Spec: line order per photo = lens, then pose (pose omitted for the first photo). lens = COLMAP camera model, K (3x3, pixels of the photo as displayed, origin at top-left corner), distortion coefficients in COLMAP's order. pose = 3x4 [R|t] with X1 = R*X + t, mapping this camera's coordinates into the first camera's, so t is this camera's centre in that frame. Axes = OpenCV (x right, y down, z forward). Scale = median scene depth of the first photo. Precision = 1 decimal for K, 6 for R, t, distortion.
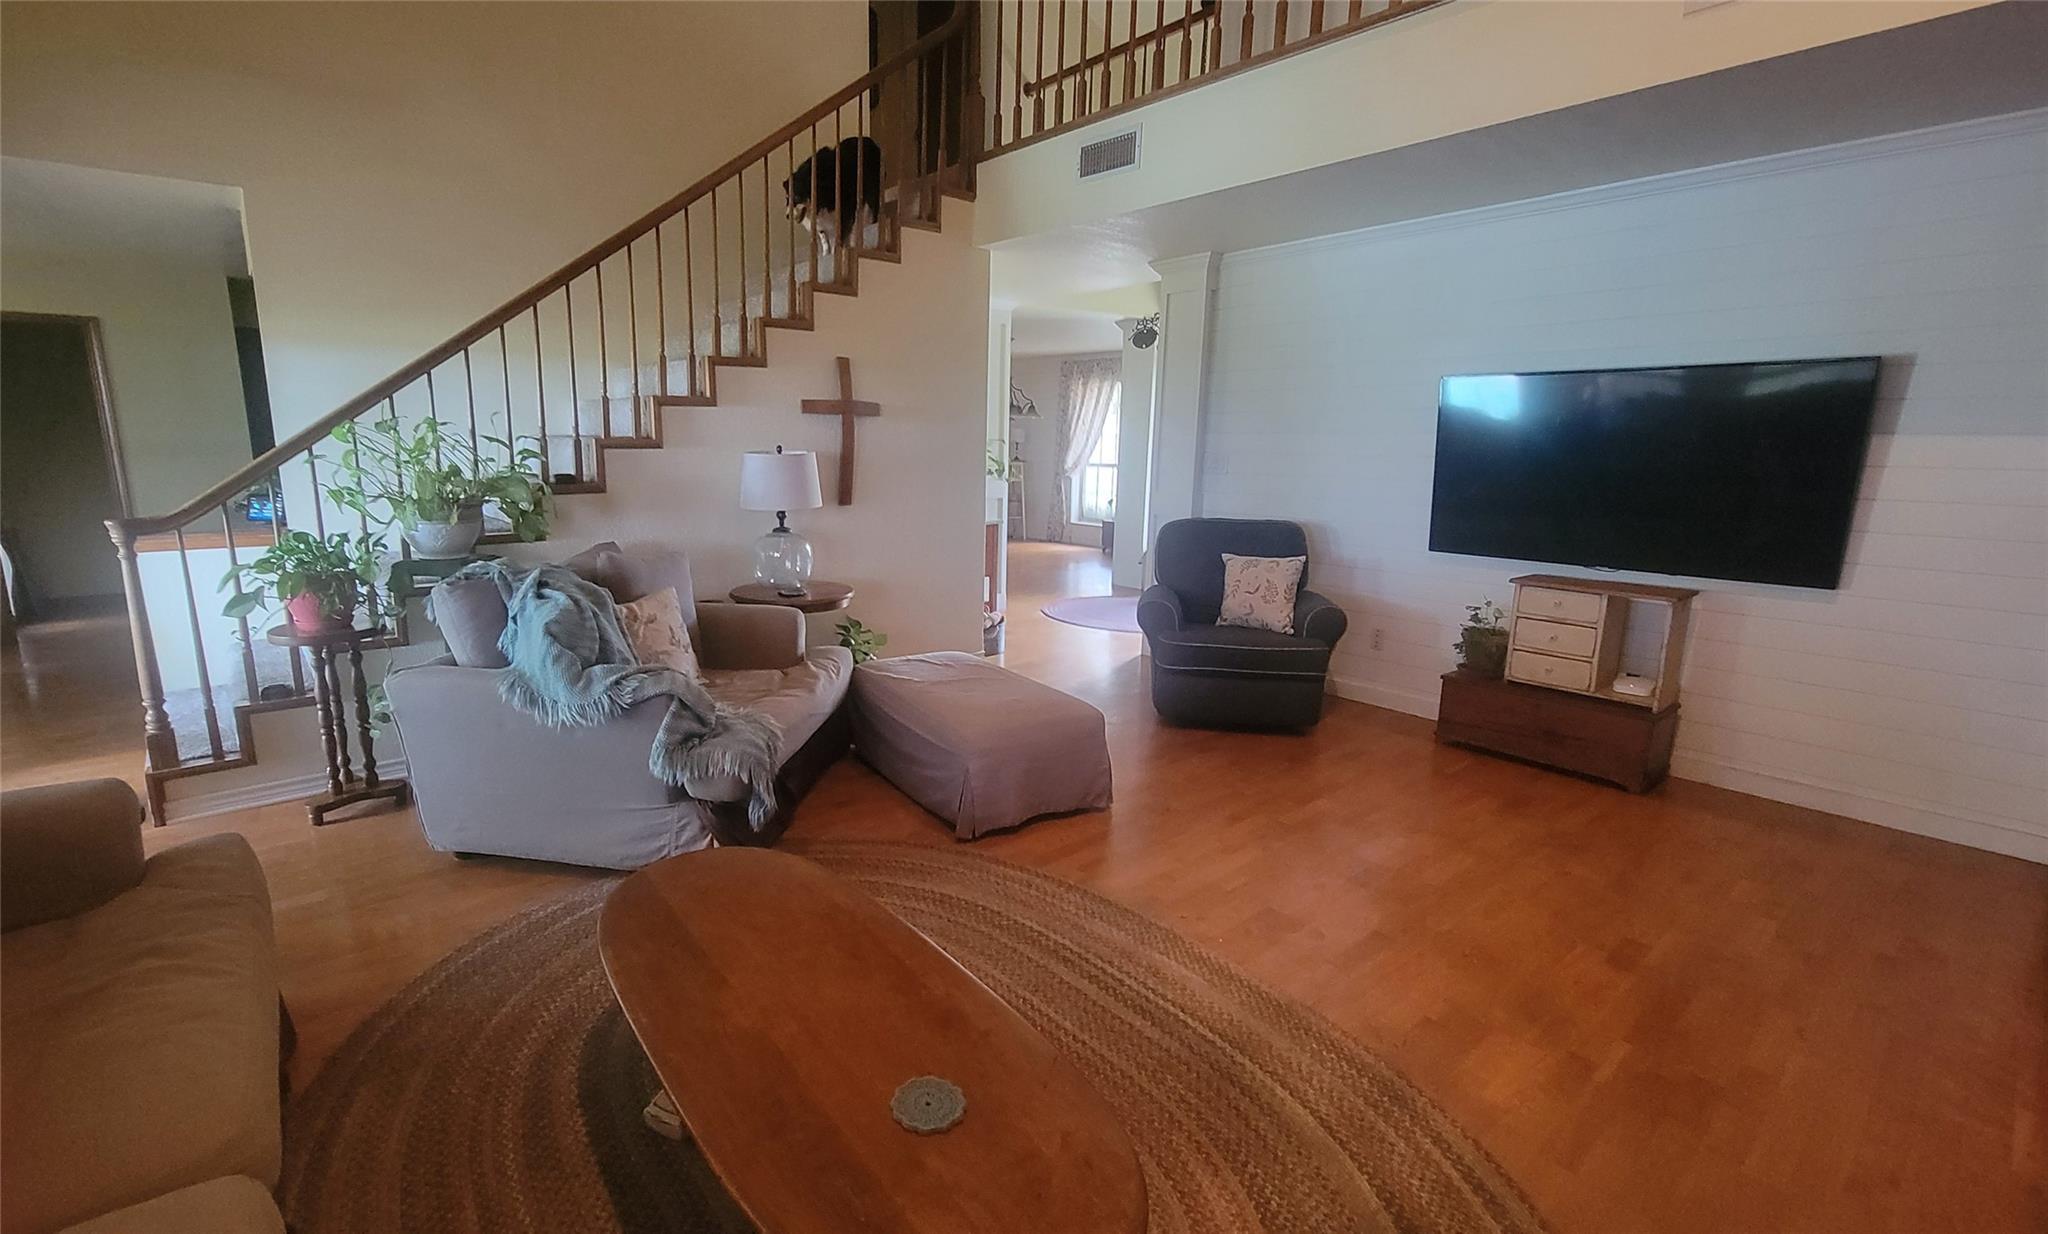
lens RADIAL K [[880.0, 0, 933.9], [0, 880.0, 647.2], [0, 0, 1]] dist [-0.000980, -0.000484]
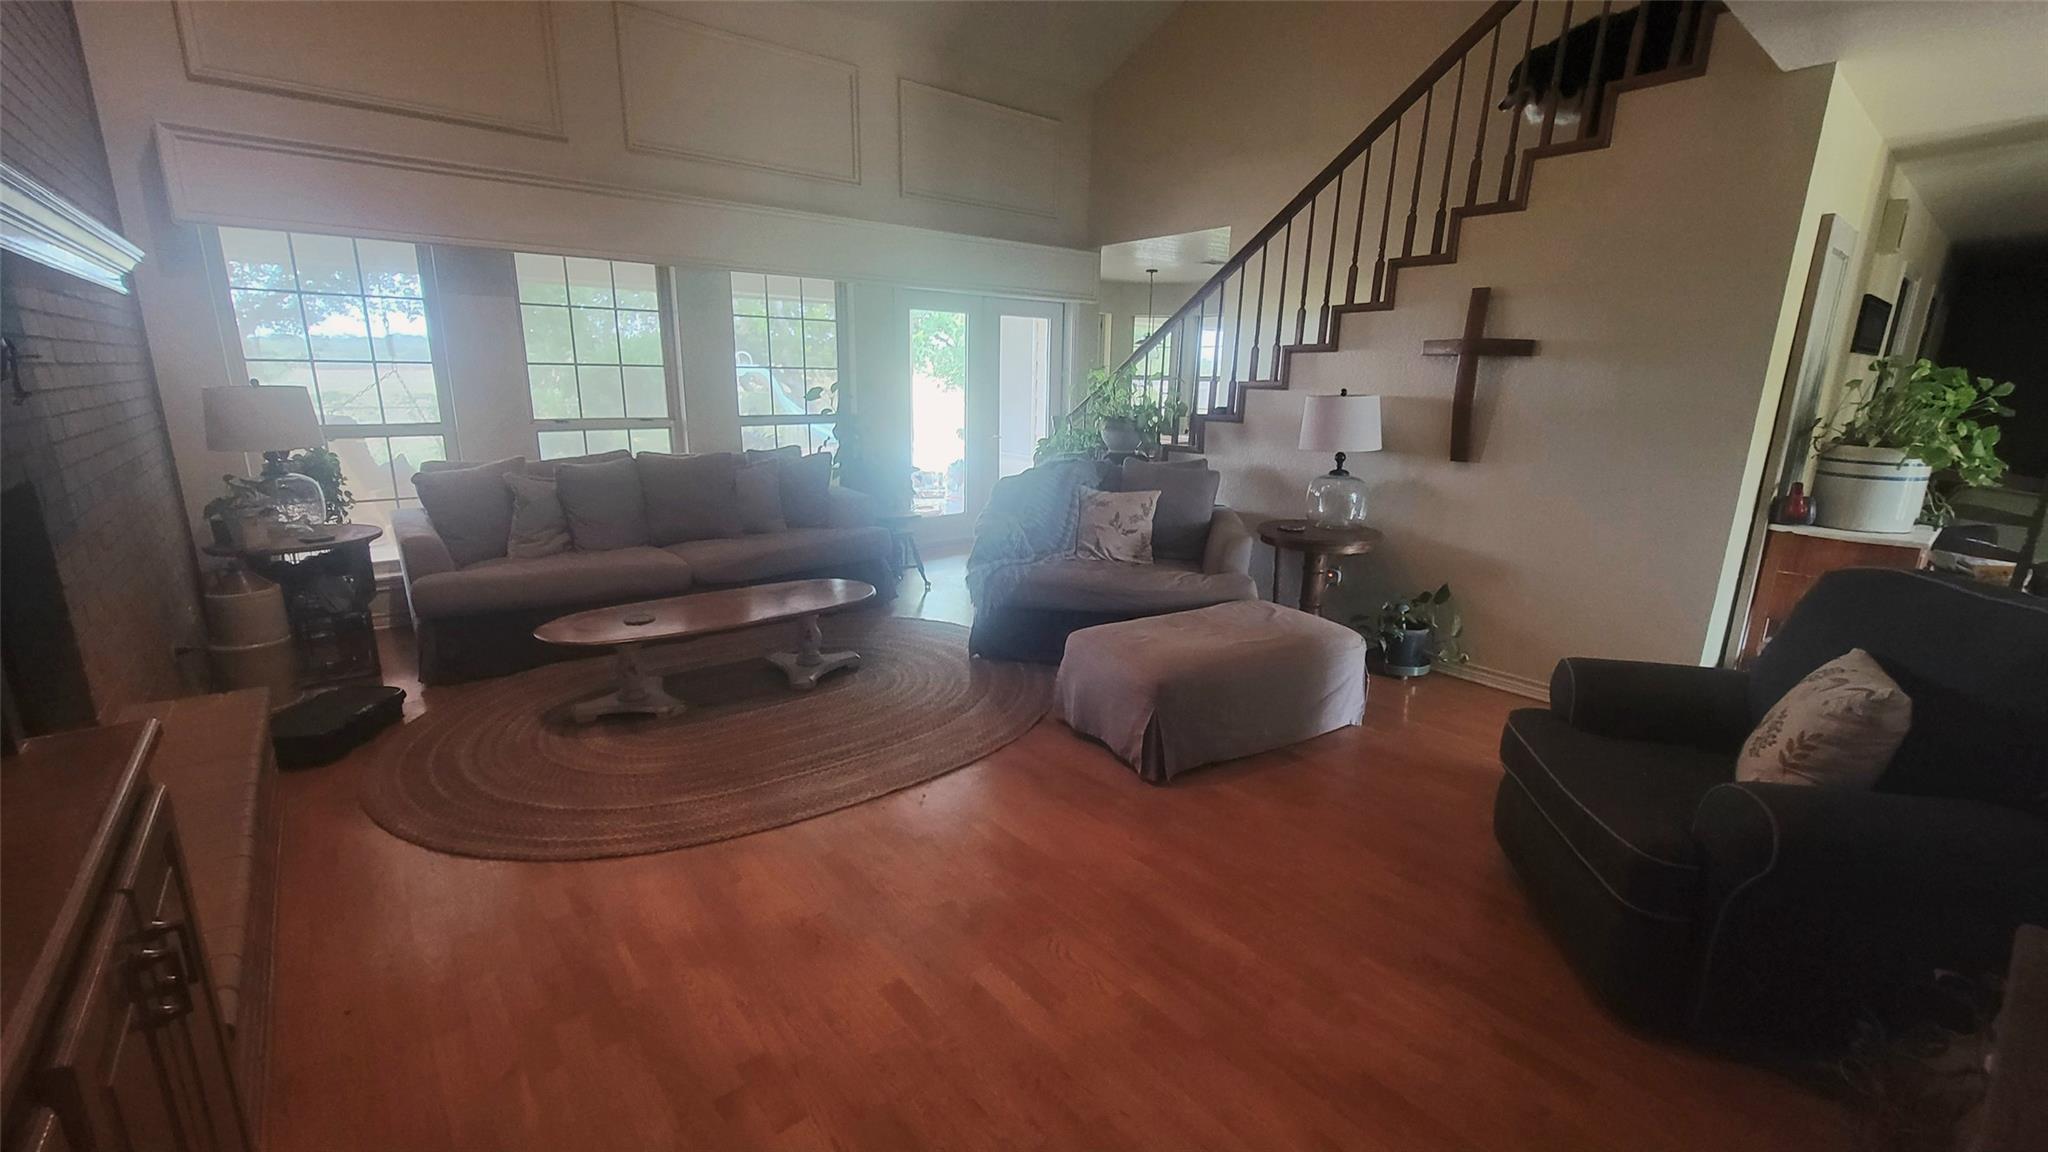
lens RADIAL K [[829.5, 0, 1024.0], [0, 829.5, 576.0], [0, 0, 1]] dist [-0.010009, -0.000349]
pose [[0.025077, 0.225681, -0.973878, 0.834810], [-0.254733, 0.943470, 0.212075, -0.140240], [0.966686, 0.242761, 0.081148, 0.650091]]
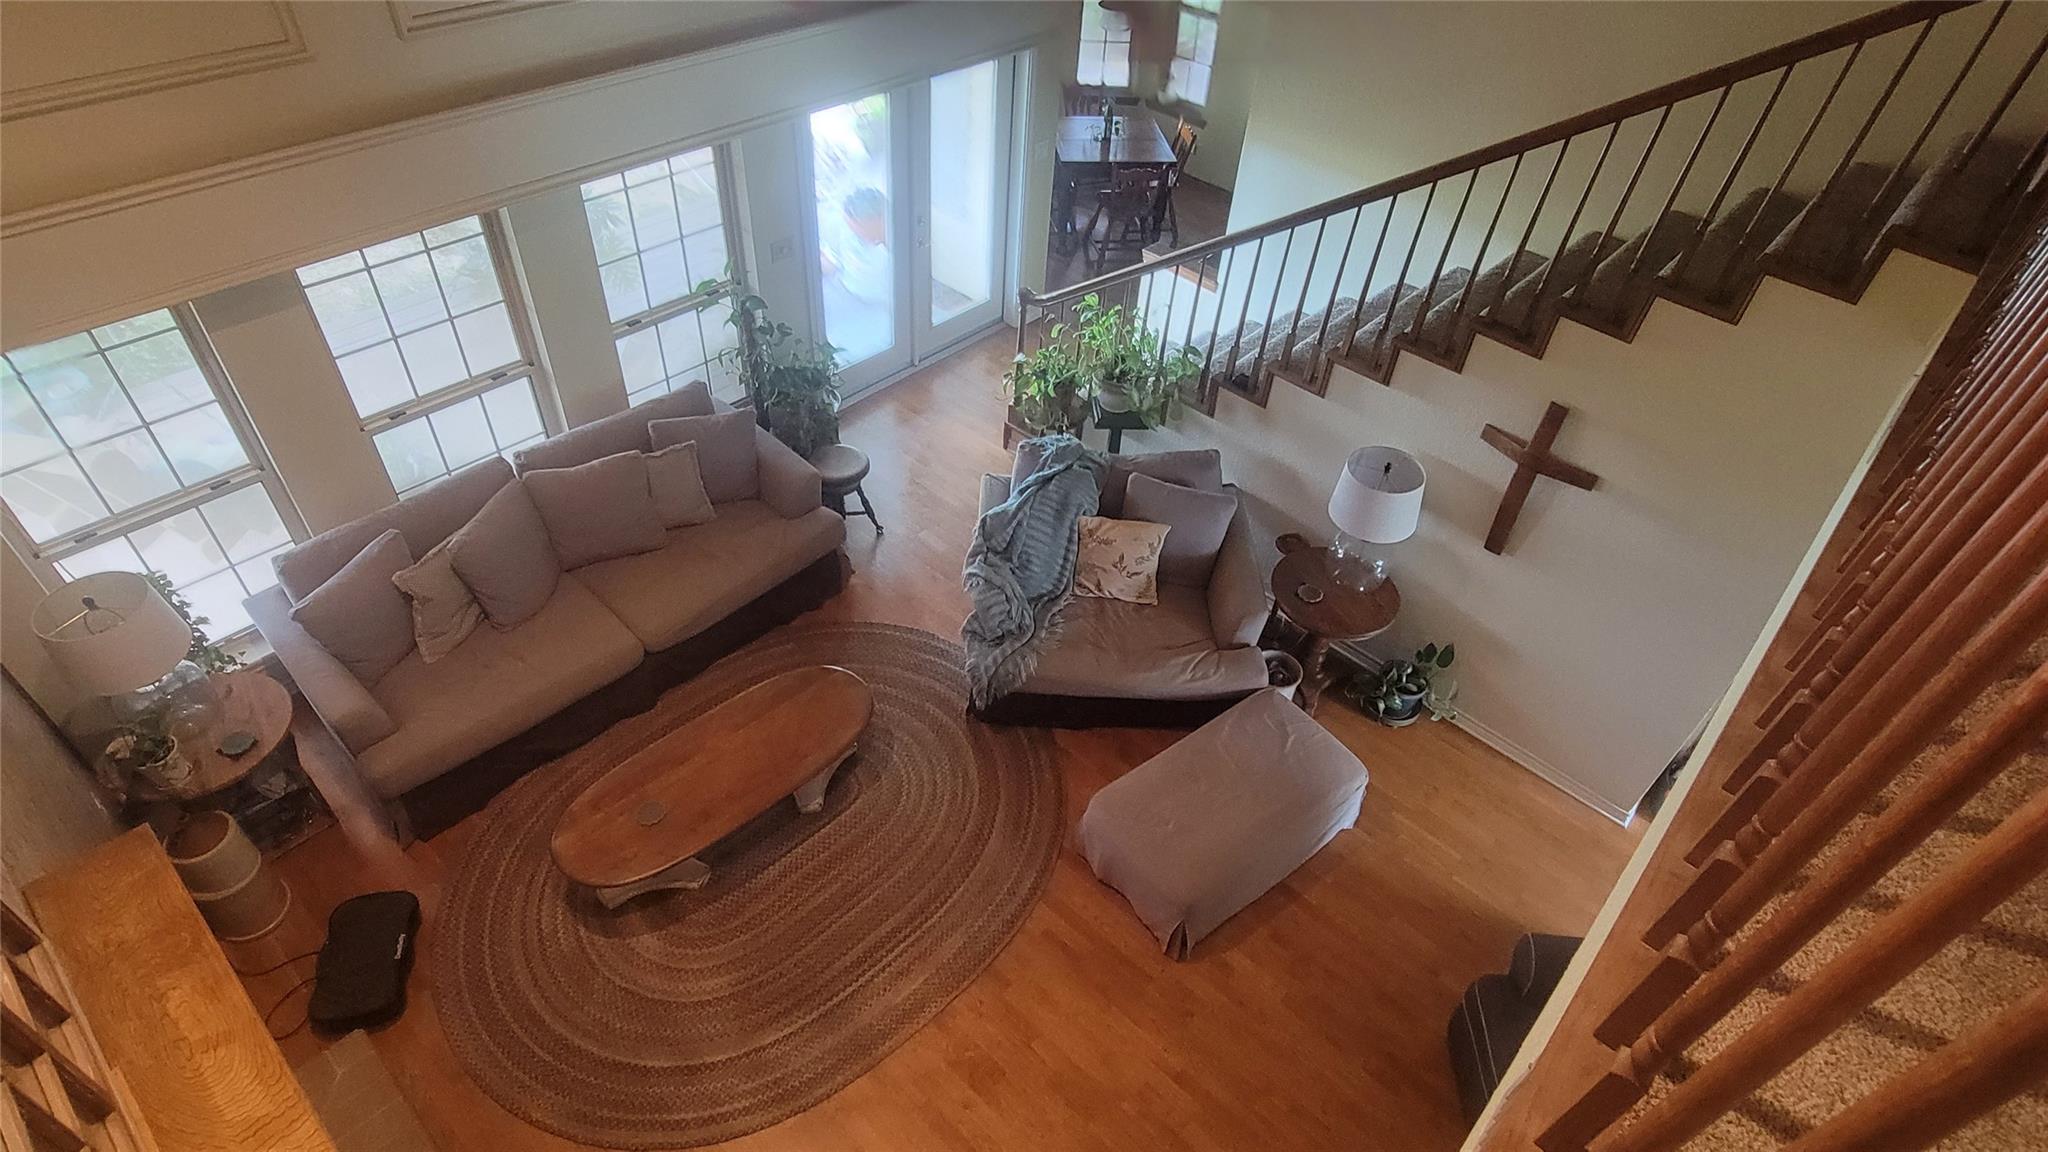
lens RADIAL K [[1064.0, 0, 1024.0], [0, 1064.0, 576.0], [0, 0, 1]] dist [-0.033843, 0.000615]
pose [[0.152217, 0.677674, -0.719436, 0.651255], [-0.288101, 0.726729, 0.623588, -0.743124], [0.945425, 0.112349, 0.305860, 0.351255]]
